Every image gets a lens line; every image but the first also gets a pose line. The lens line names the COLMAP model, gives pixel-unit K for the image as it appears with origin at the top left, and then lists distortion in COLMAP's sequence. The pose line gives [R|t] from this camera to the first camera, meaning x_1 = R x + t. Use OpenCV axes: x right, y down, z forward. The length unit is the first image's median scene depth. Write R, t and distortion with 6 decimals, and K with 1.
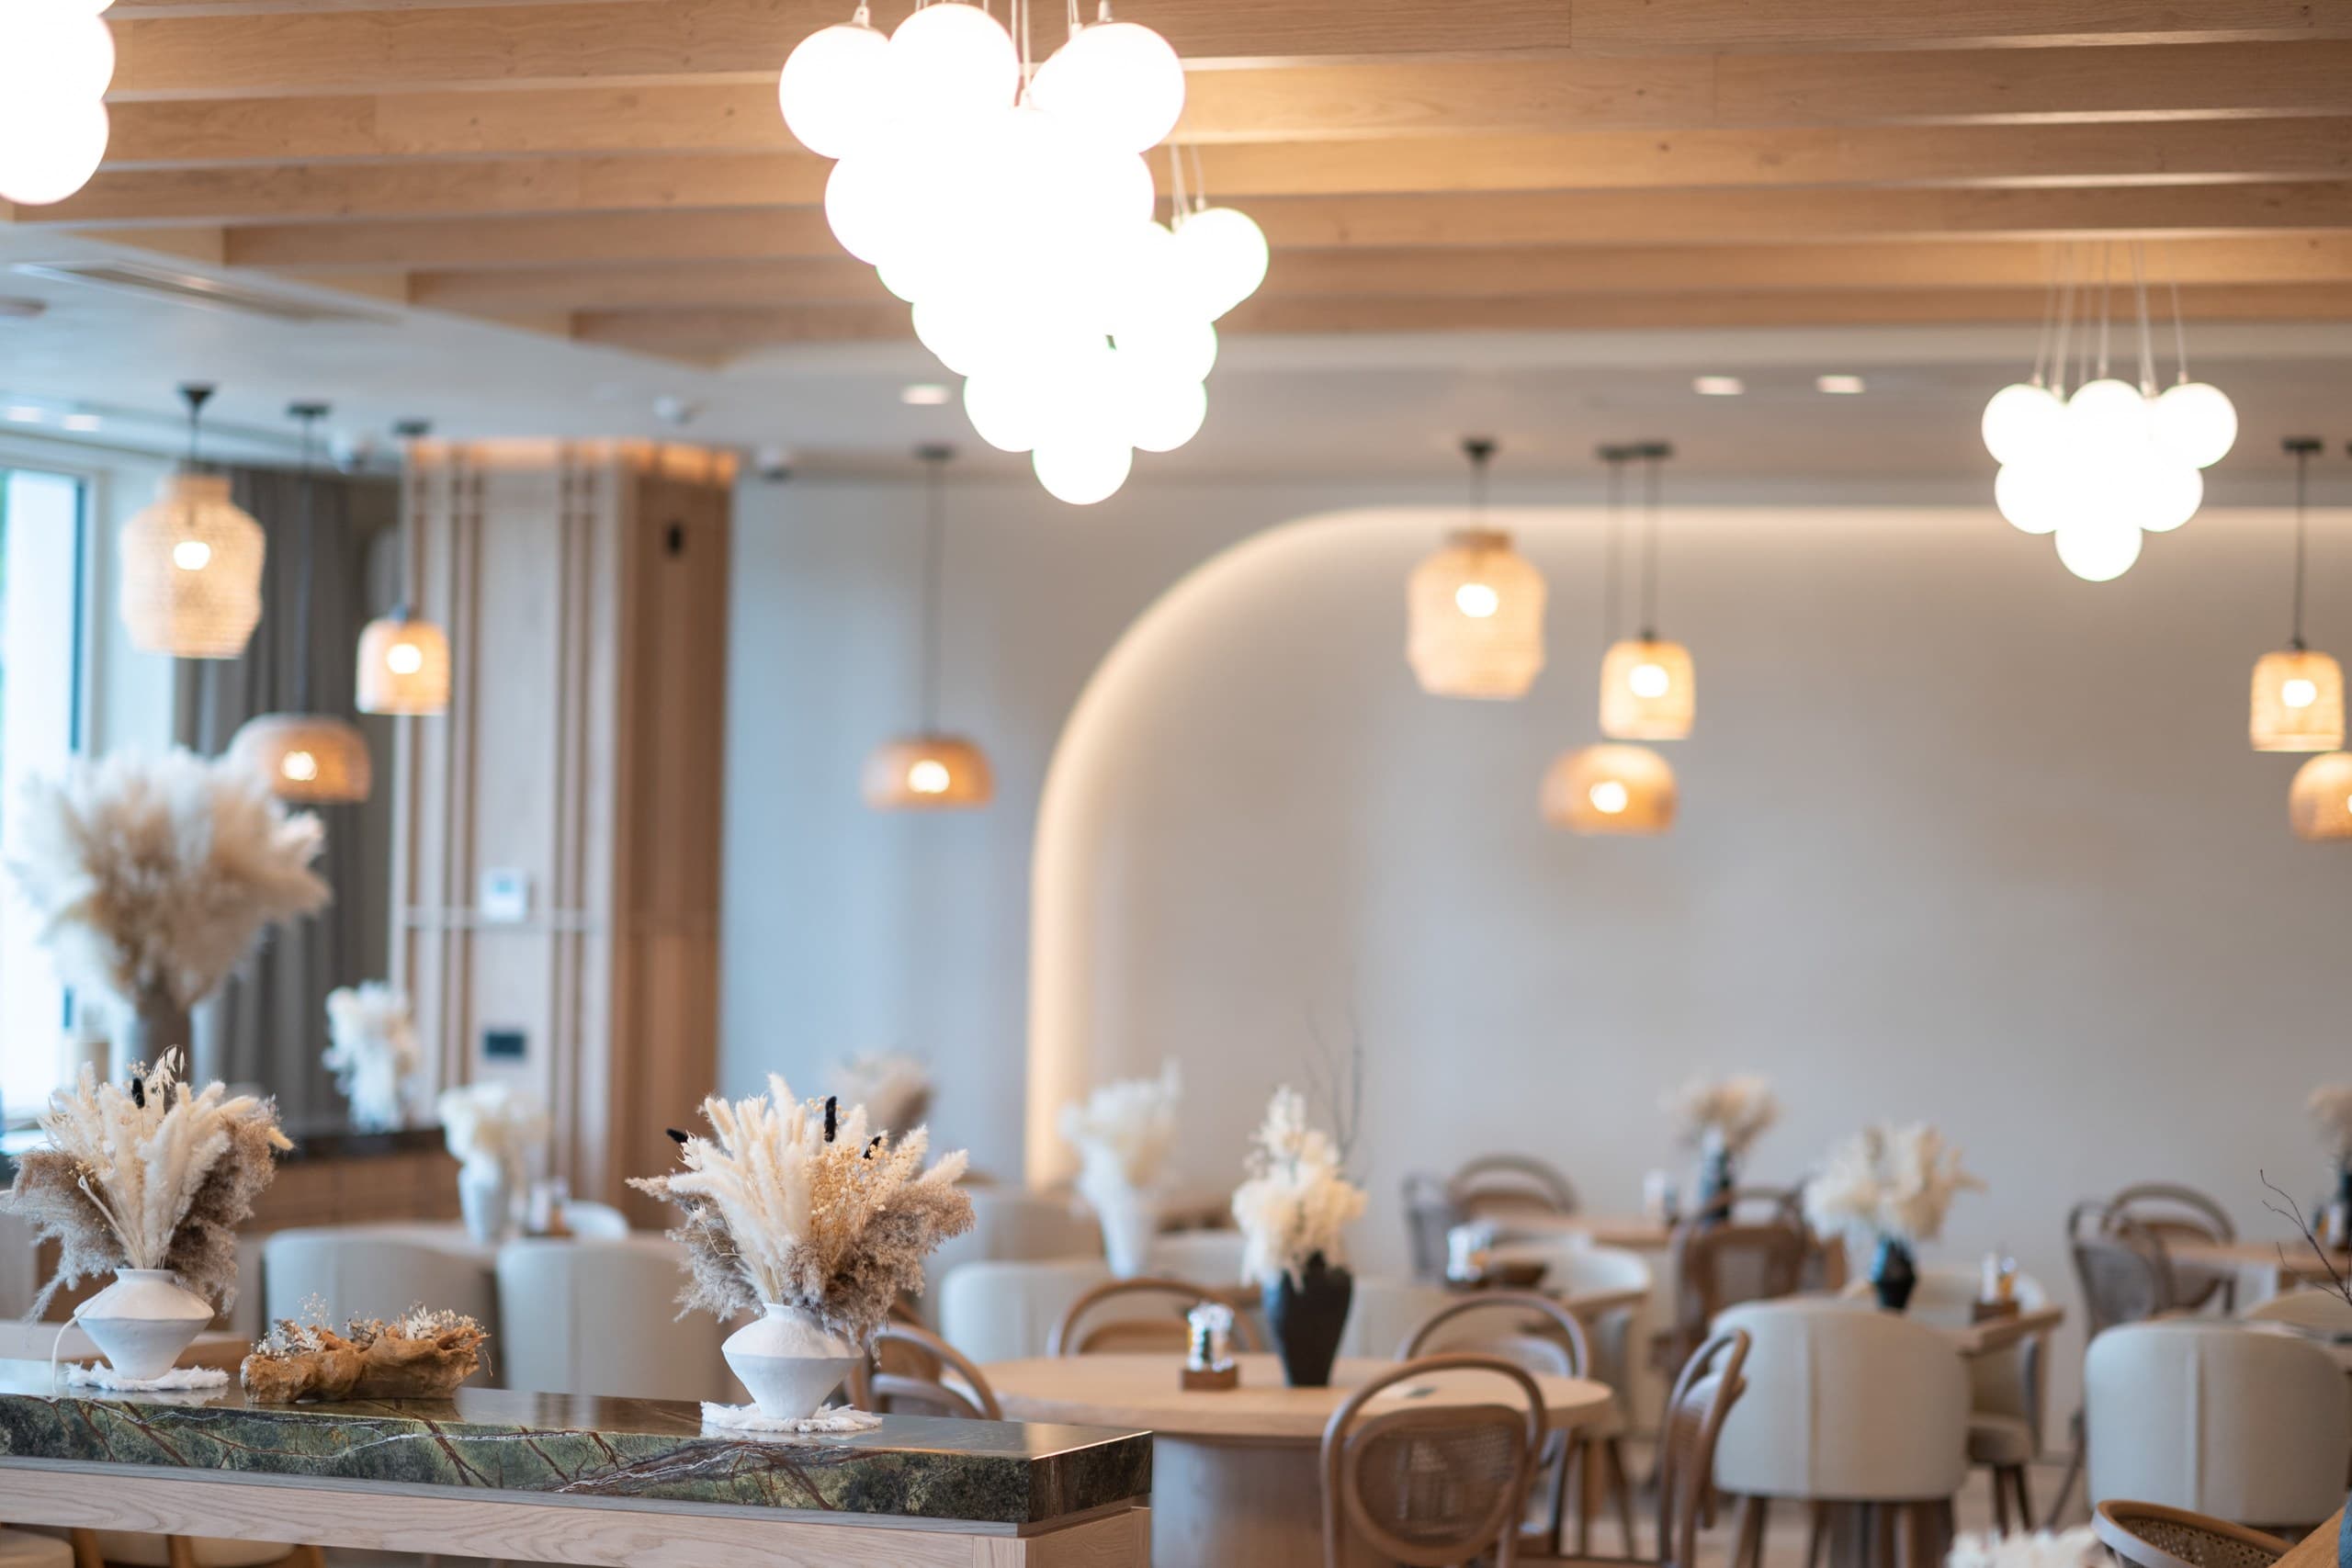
lens RADIAL K [[5797.3, 0, 1176.0], [0, 5797.3, 784.0], [0, 0, 1]] dist [-0.034631, 0.085259]
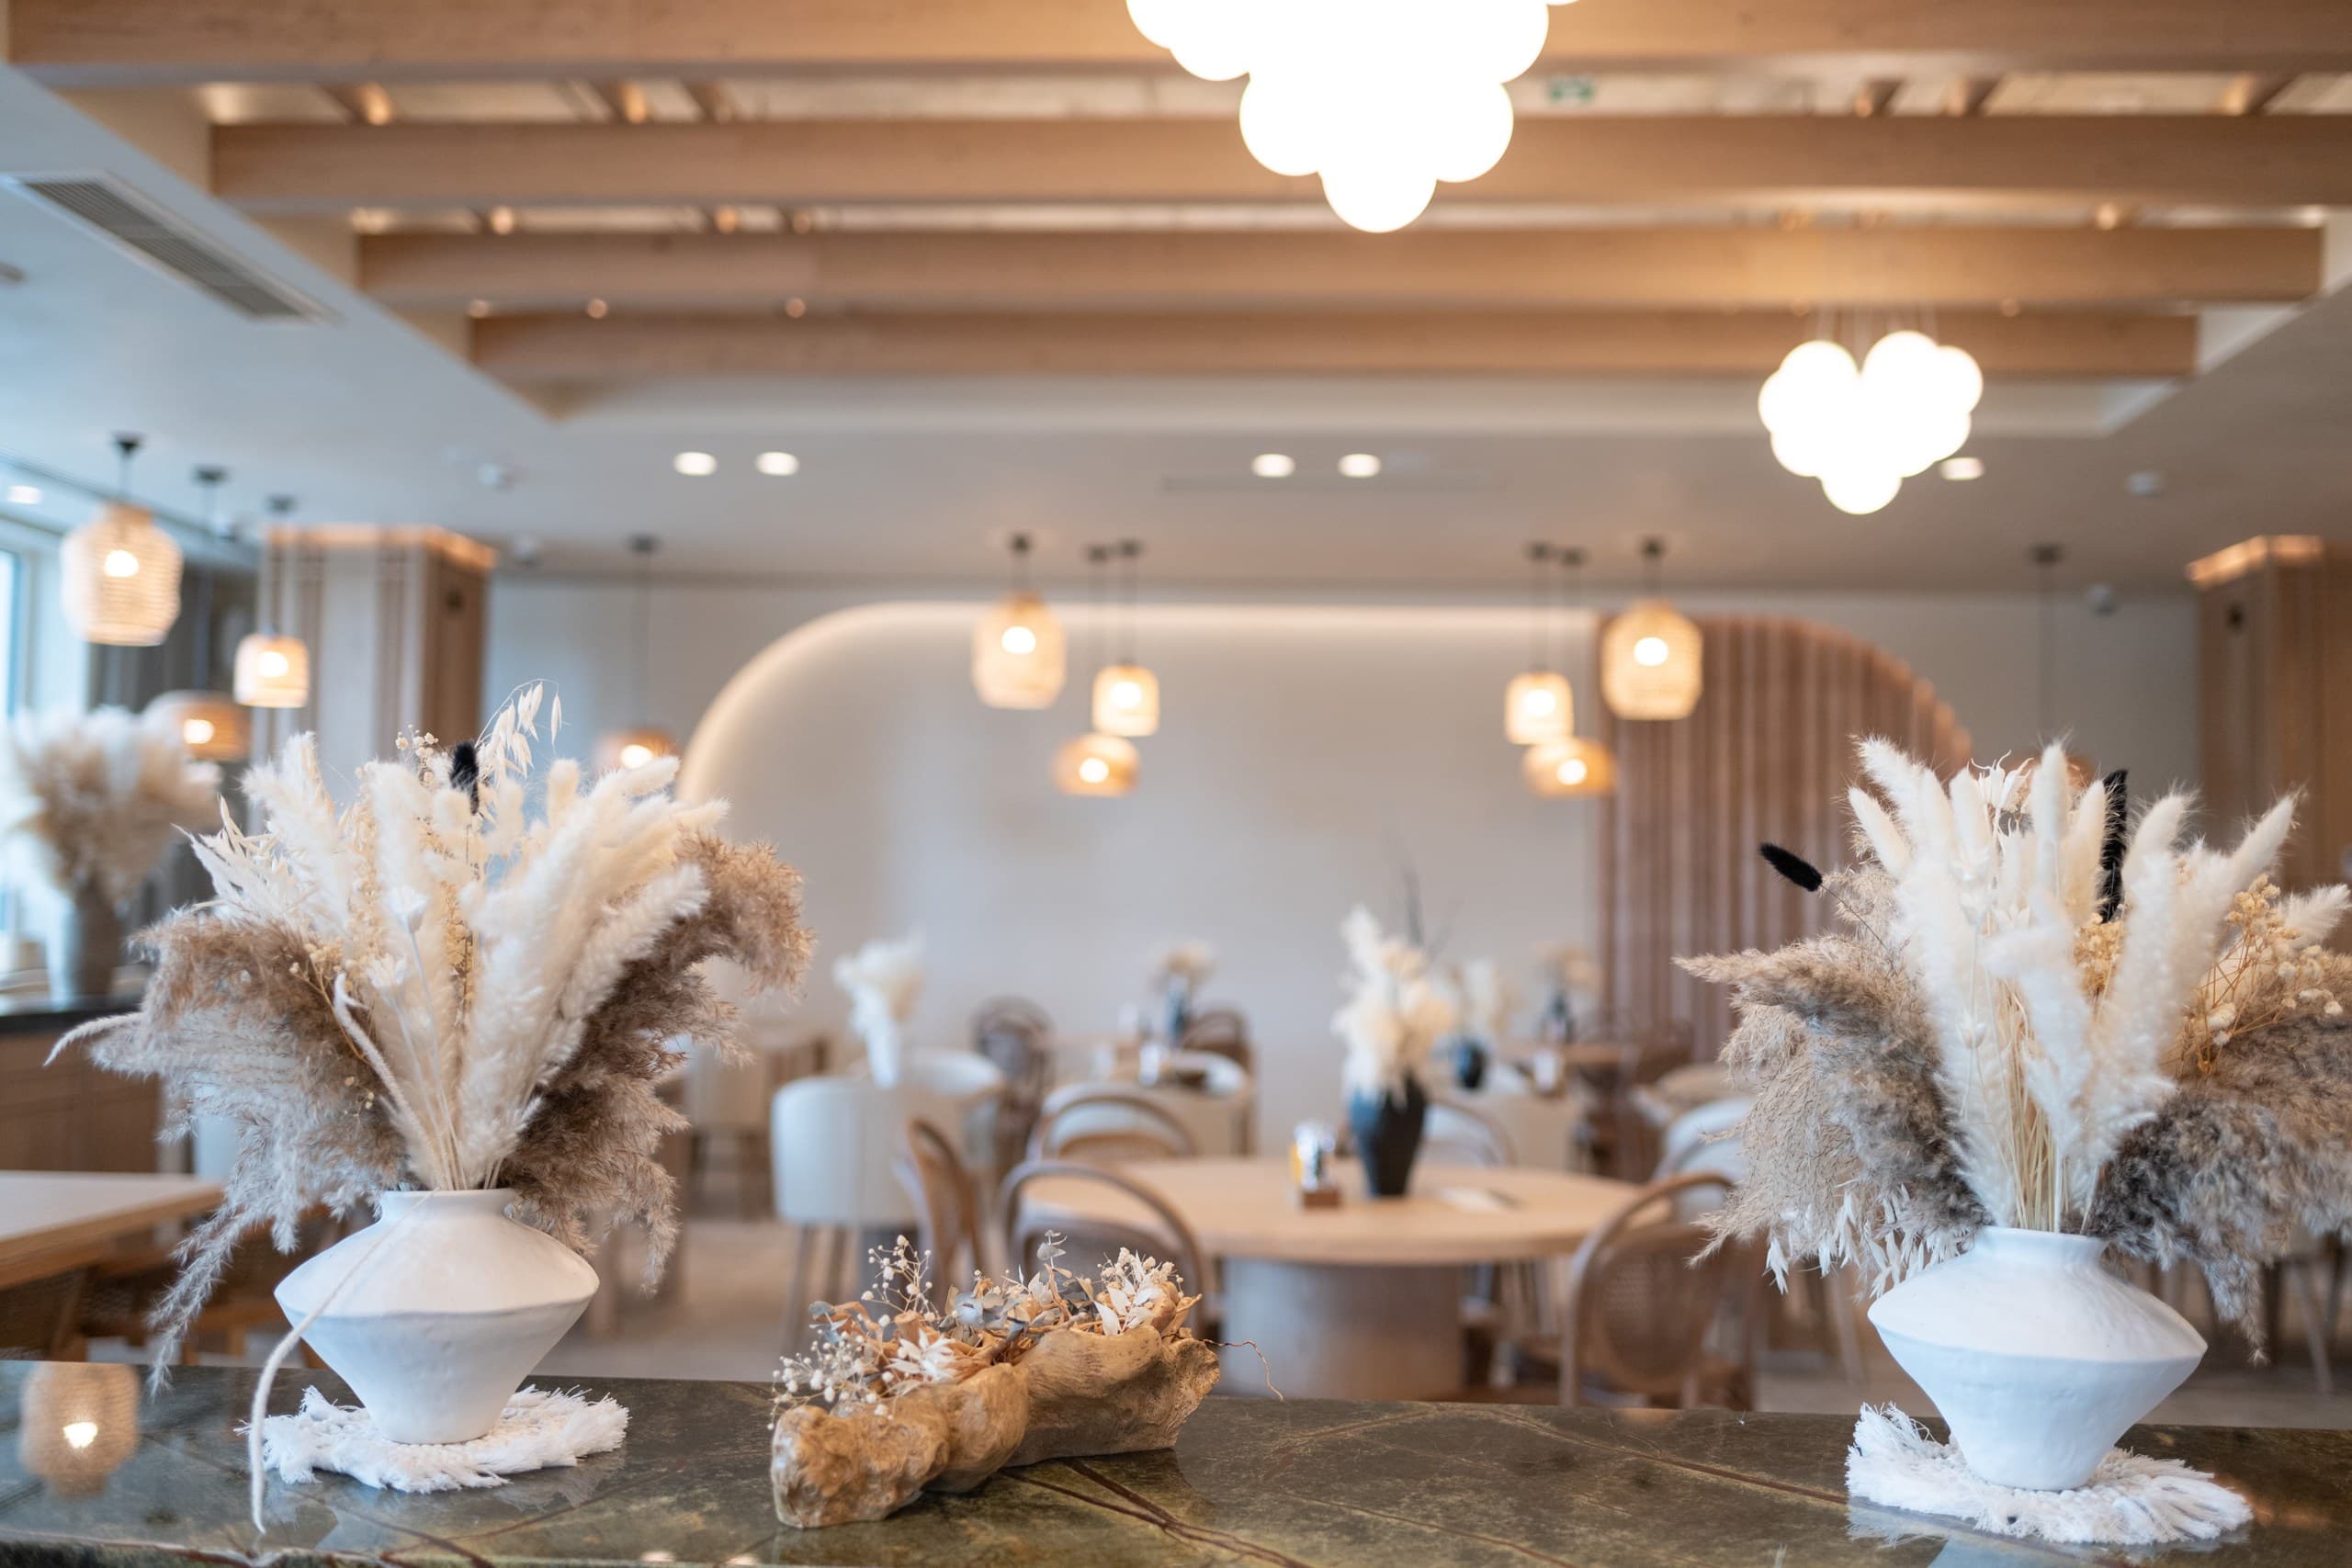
lens RADIAL K [[2293.3, 0, 1176.0], [0, 2293.3, 784.0], [0, 0, 1]] dist [0.011743, 0.000811]
pose [[0.956295, 0.010102, 0.292228, -0.107496], [0.000632, 0.999329, -0.036615, 0.036047], [-0.292402, 0.035199, 0.955647, 0.495501]]
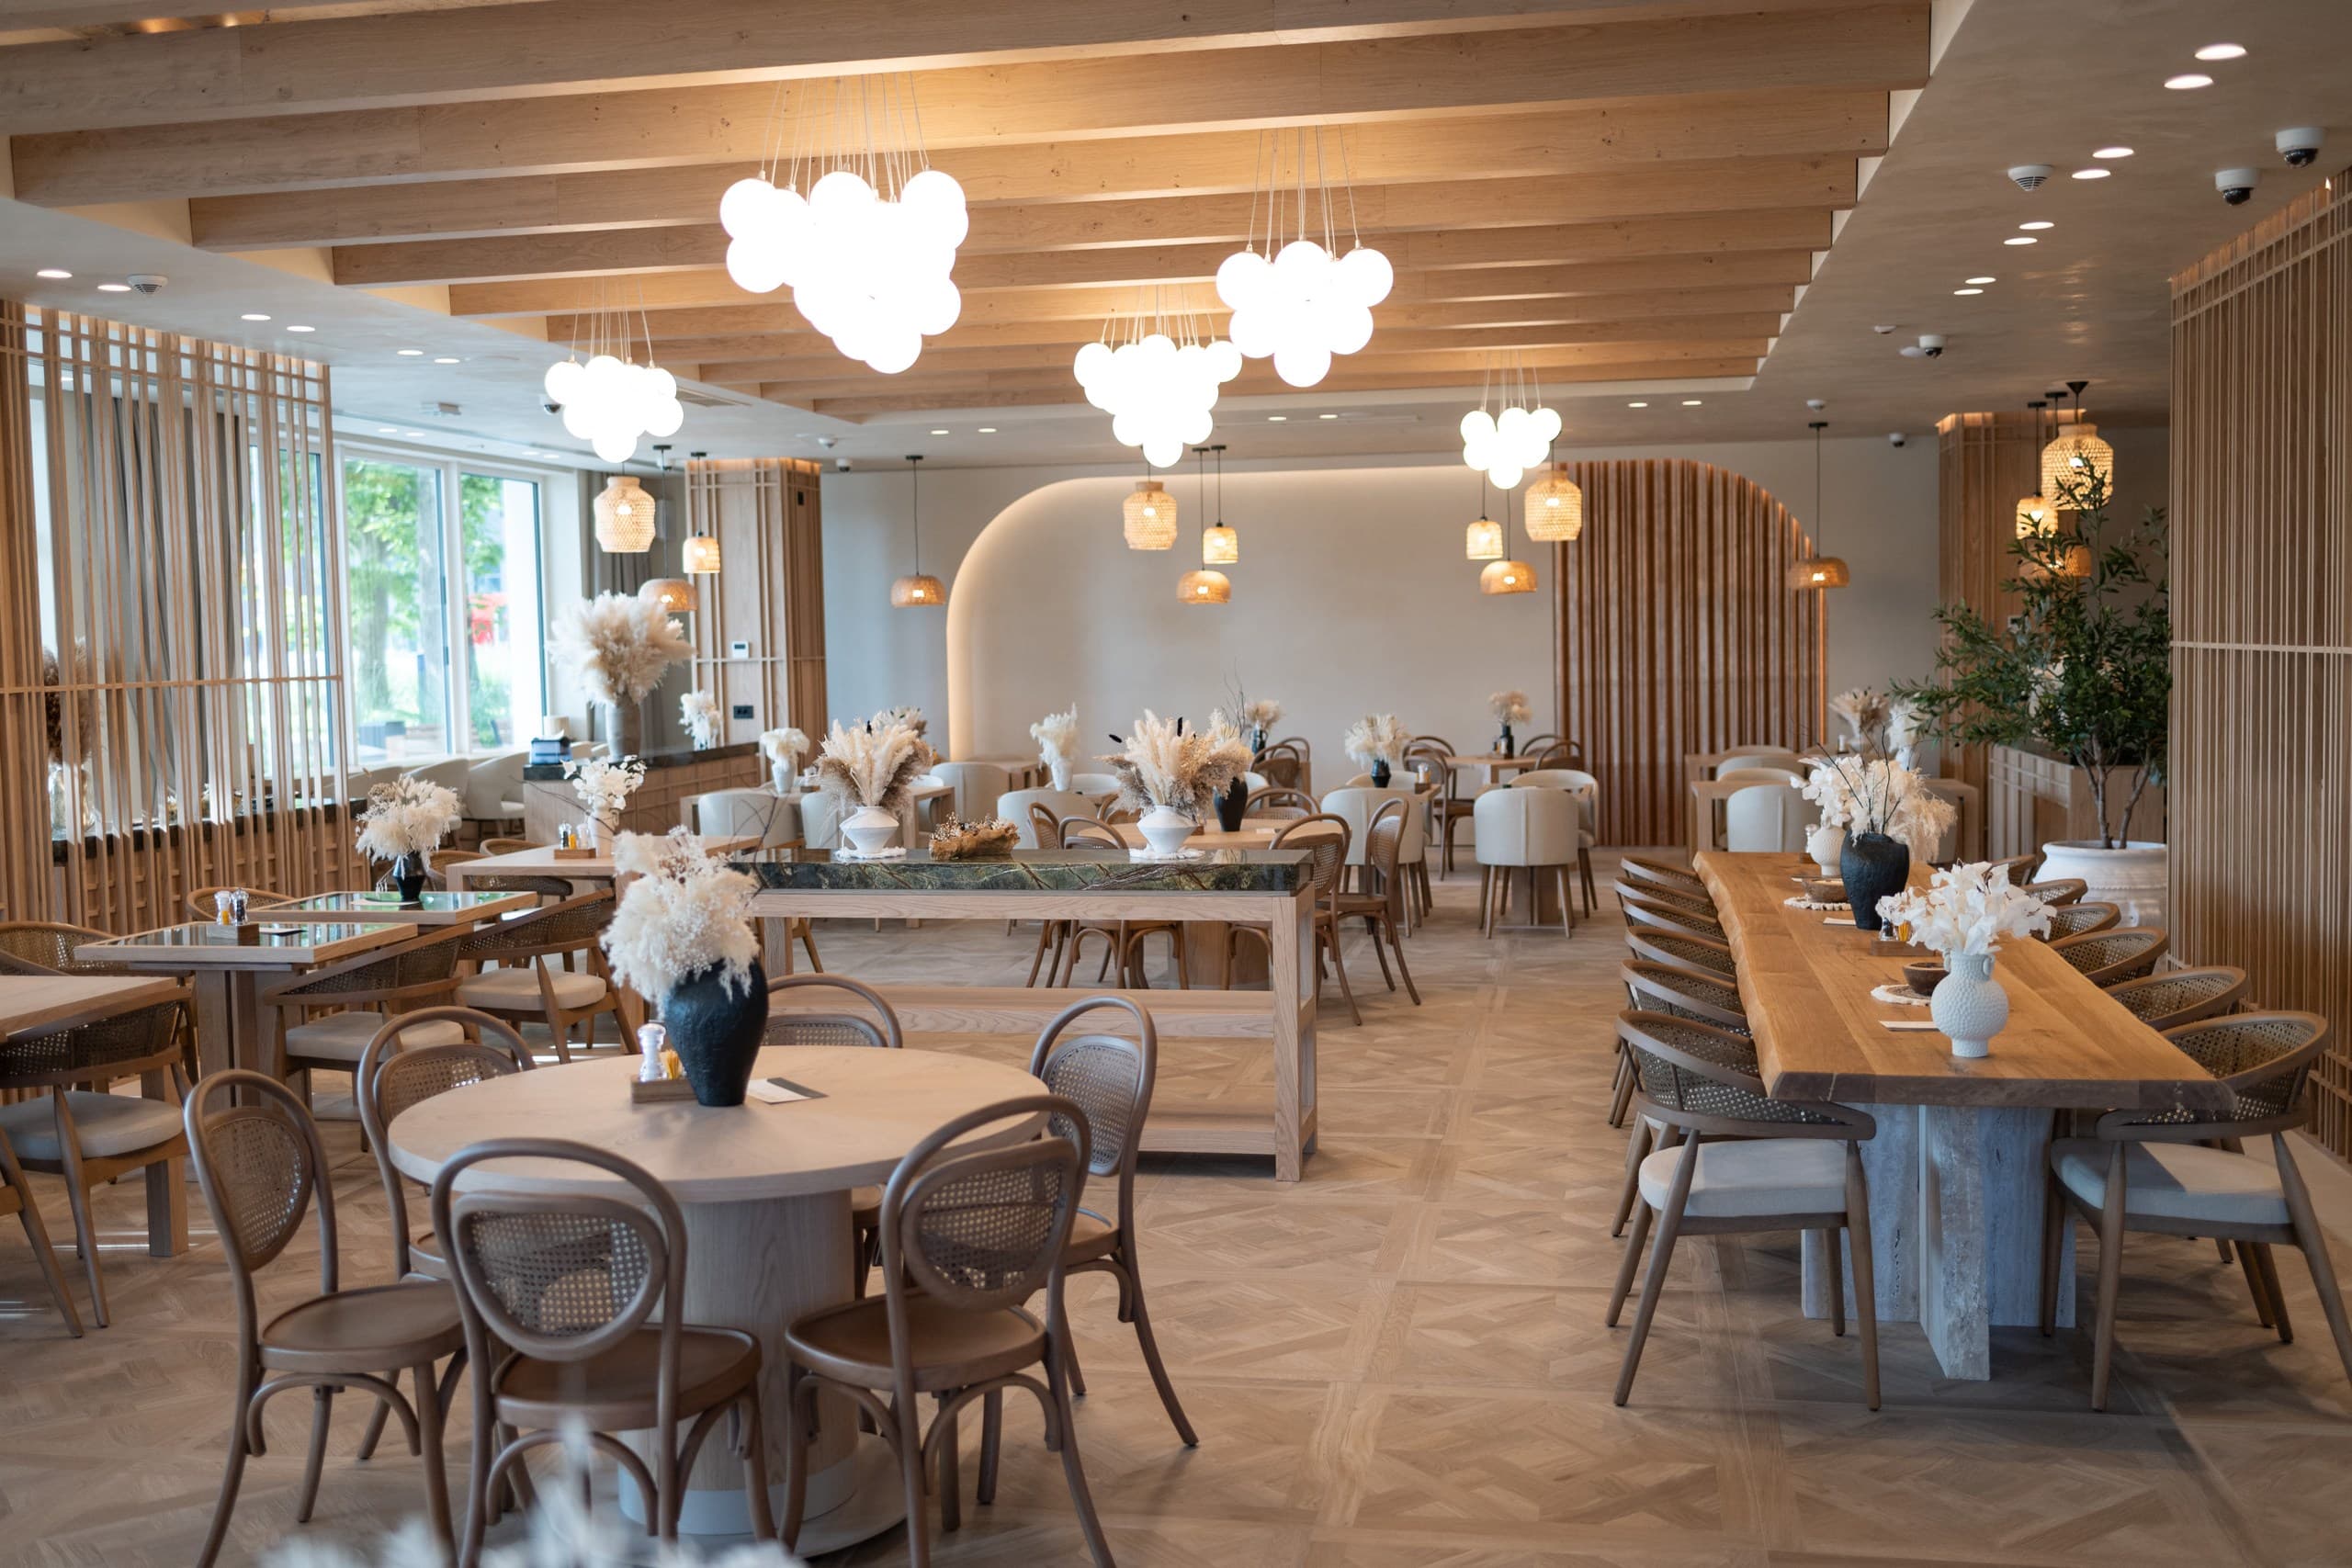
lens RADIAL K [[2293.3, 0, 1176.0], [0, 2293.3, 784.0], [0, 0, 1]] dist [0.011743, 0.000811]
pose [[0.985072, -0.053297, 0.163687, -0.126282], [0.039605, 0.995525, 0.085805, 0.000236], [-0.167528, -0.078041, 0.982774, 0.043907]]
